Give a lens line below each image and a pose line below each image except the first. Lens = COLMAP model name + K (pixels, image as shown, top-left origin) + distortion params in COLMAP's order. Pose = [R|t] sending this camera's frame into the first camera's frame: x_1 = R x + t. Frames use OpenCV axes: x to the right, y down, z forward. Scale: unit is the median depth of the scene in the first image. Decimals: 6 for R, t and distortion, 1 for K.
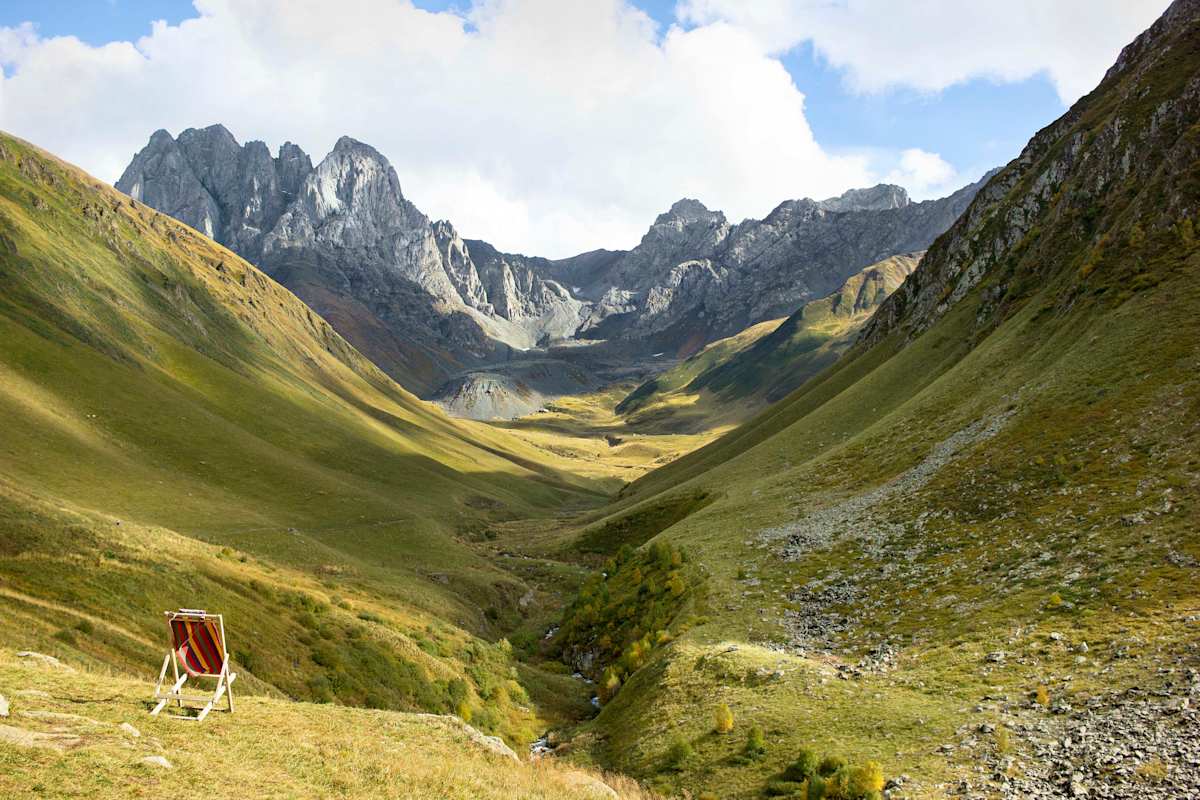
lens RADIAL K [[1409.9, 0, 599.6], [0, 1409.9, 400.5], [0, 0, 1]] dist [-0.063642, 0.000000]
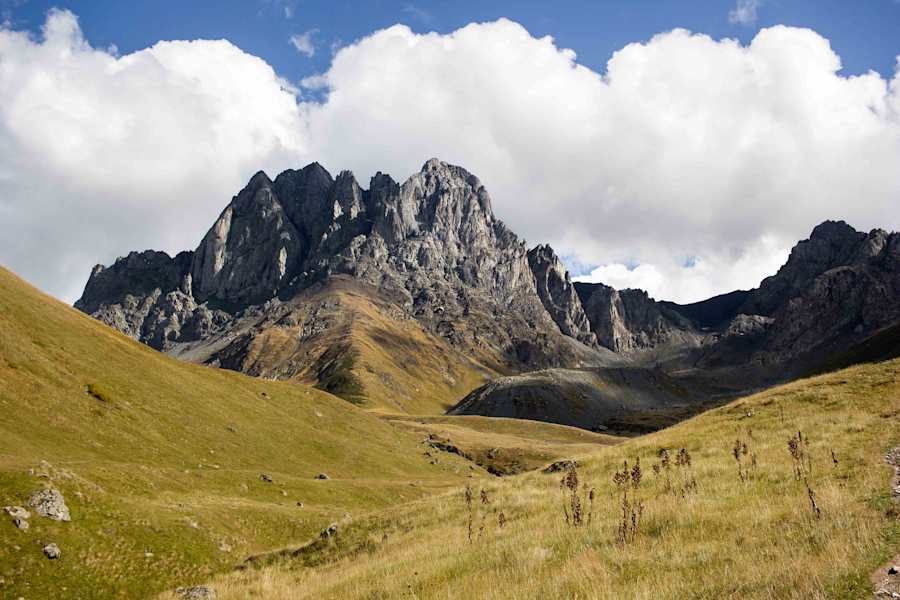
lens RADIAL K [[1057.5, 0, 451.2], [0, 1057.5, 298.8], [0, 0, 1]] dist [-0.063642, 0.000000]
pose [[0.959278, -0.040030, -0.279614, 0.018659], [-0.009398, 0.984836, -0.173234, 0.021630], [0.282308, 0.168808, 0.944355, 0.378381]]
